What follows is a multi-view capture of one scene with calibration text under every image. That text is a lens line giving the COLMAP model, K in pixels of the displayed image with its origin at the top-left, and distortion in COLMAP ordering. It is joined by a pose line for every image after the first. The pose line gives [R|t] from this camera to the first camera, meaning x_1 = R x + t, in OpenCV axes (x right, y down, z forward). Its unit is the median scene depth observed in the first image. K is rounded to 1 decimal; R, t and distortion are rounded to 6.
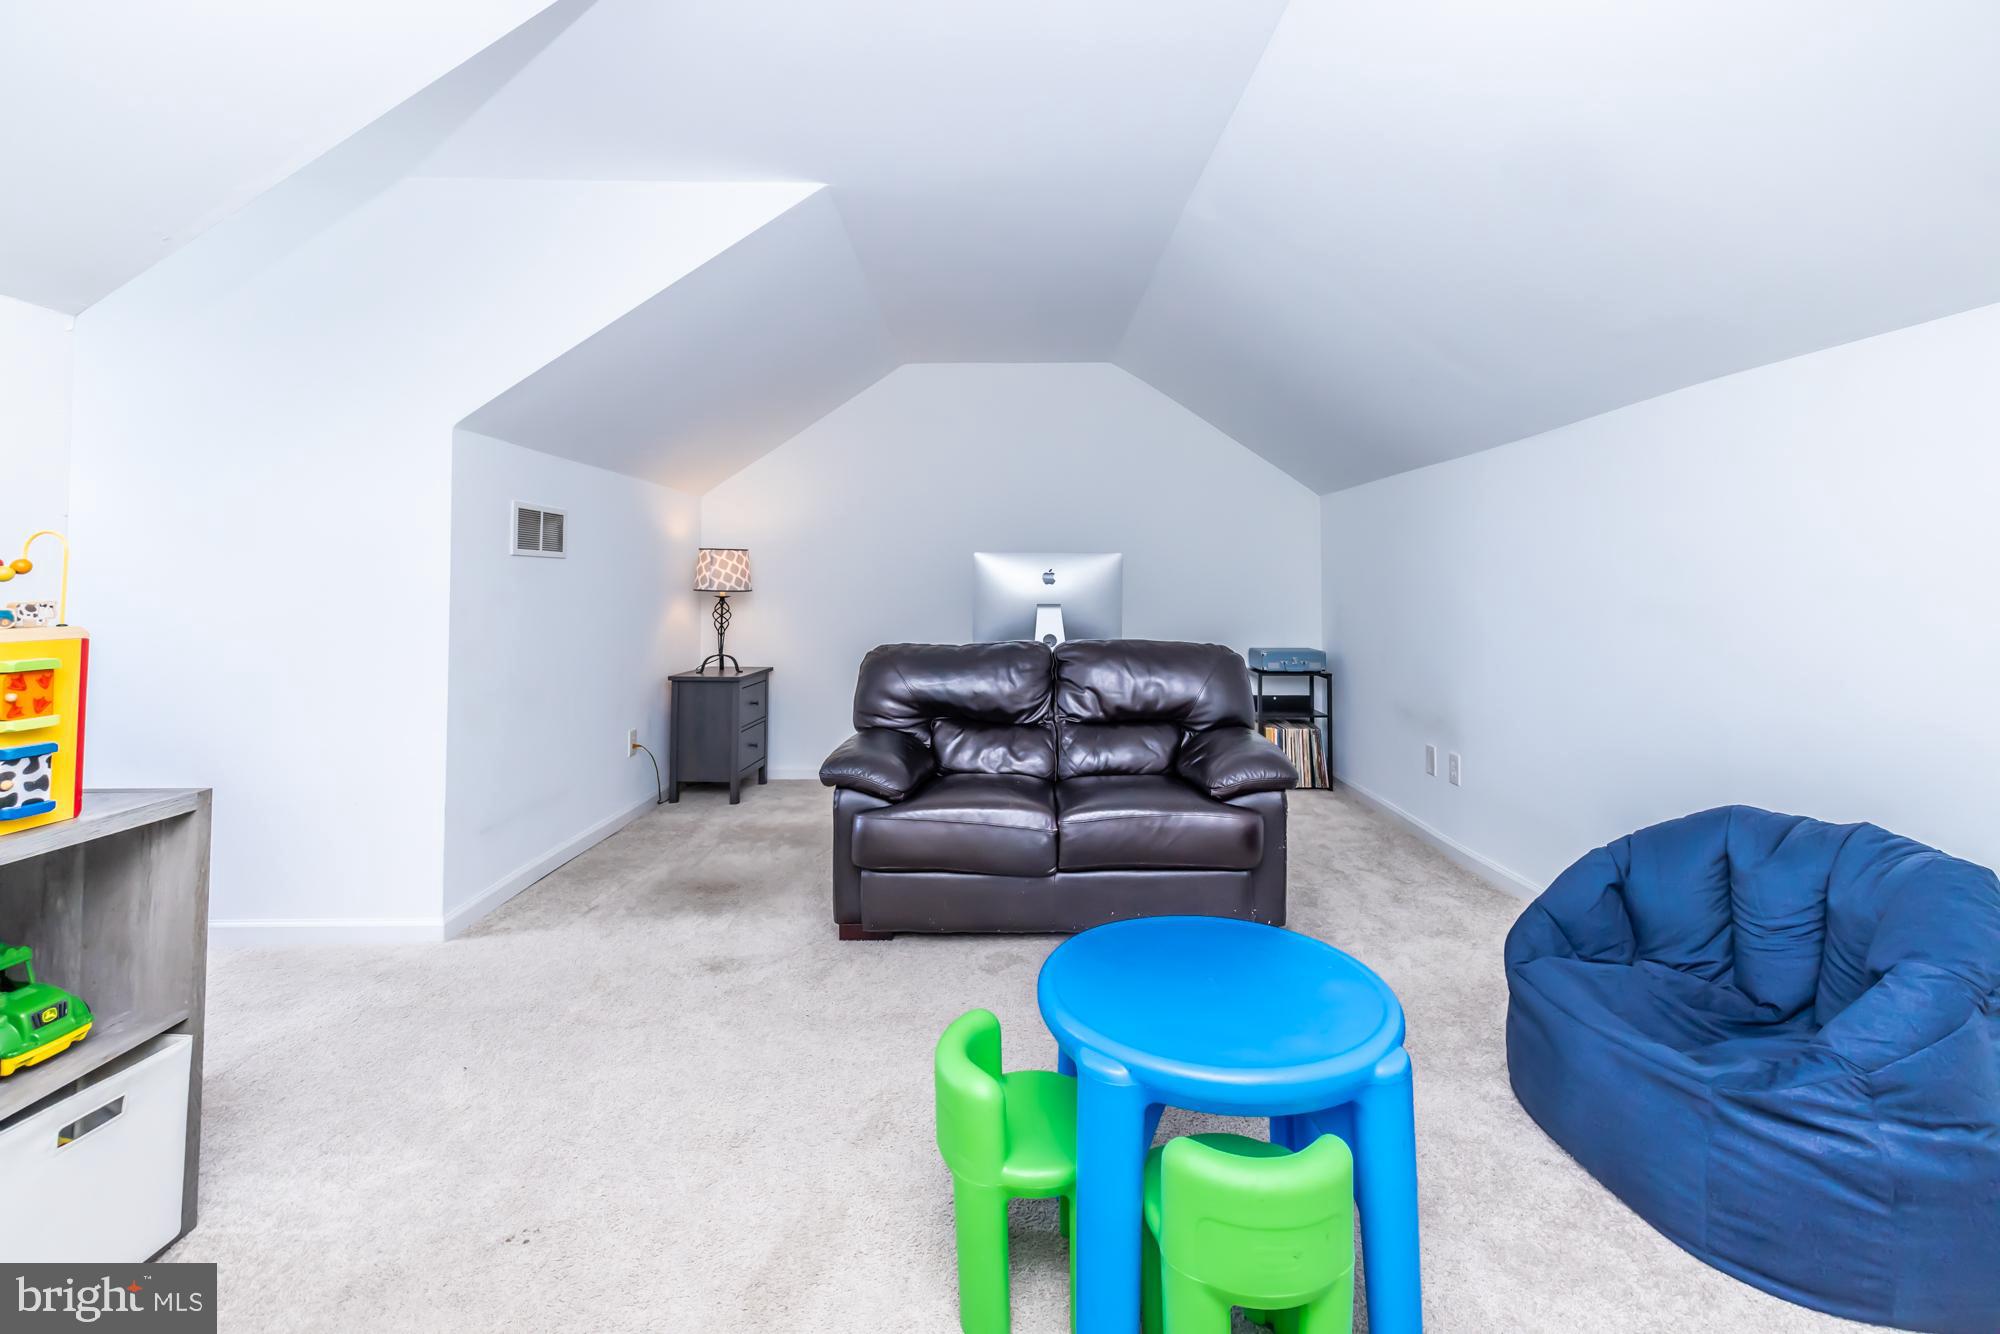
lens RADIAL K [[872.3, 0, 1030.9], [0, 872.3, 547.6], [0, 0, 1]] dist [0.006696, -0.001699]
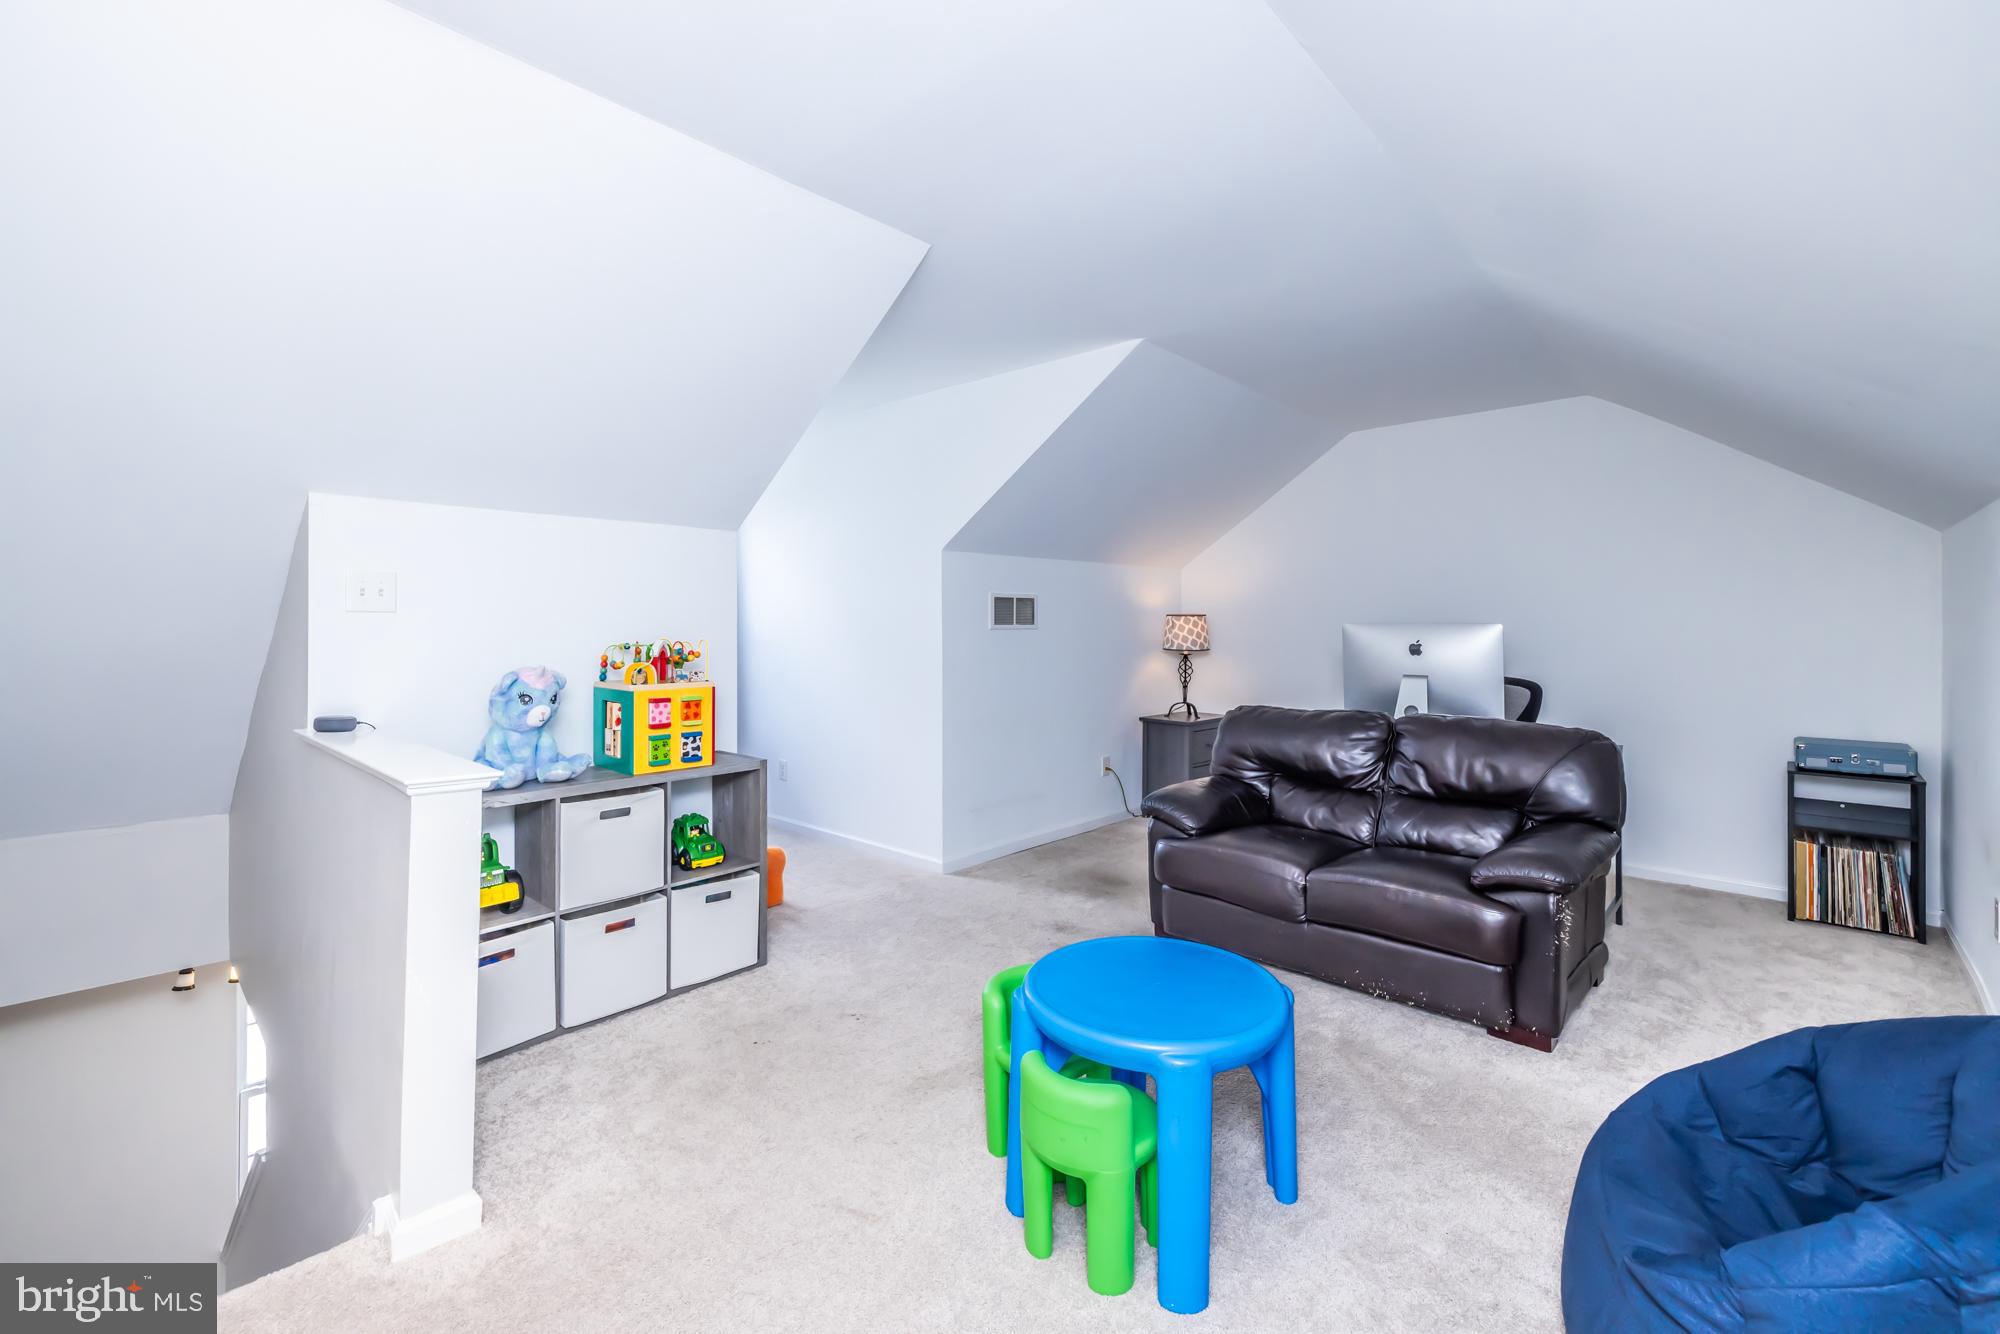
lens RADIAL K [[872.3, 0, 1024.2], [0, 872.3, 614.3], [0, 0, 1]] dist [0.006696, -0.001699]
pose [[0.731445, -0.005886, -0.681875, 0.421573], [0.028745, 0.999340, 0.022208, -0.044578], [0.681294, -0.035844, 0.731132, -0.038912]]
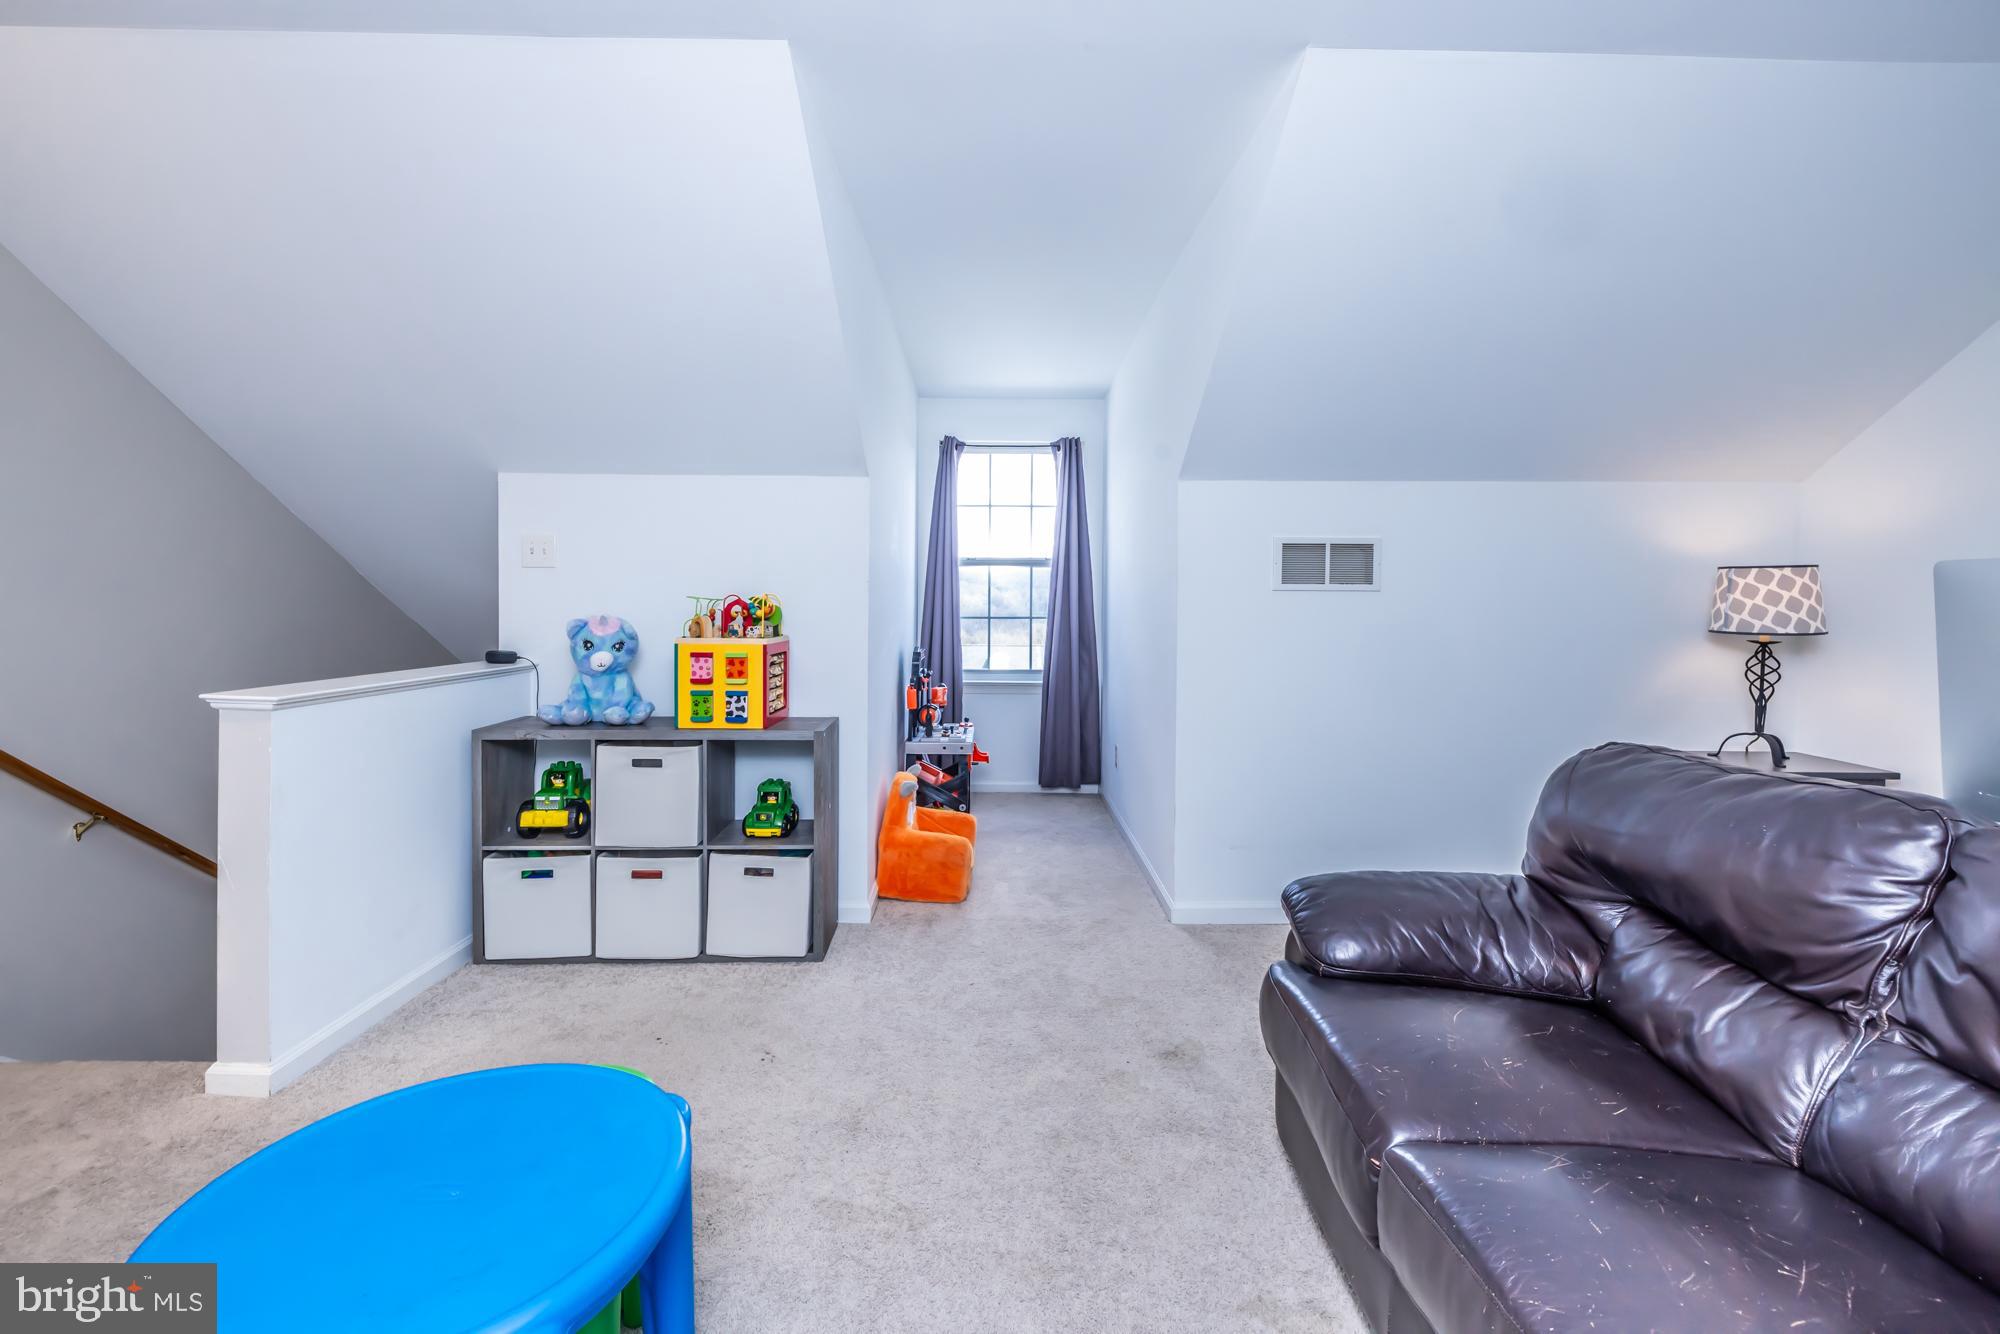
lens RADIAL K [[872.3, 0, 1002.9], [0, 872.3, 623.3], [0, 0, 1]] dist [0.006696, -0.001699]
pose [[-0.027708, 0.018399, -0.999447, 0.394884], [0.037590, 0.999143, 0.017352, 0.015287], [0.998909, -0.037088, -0.028376, 0.653669]]
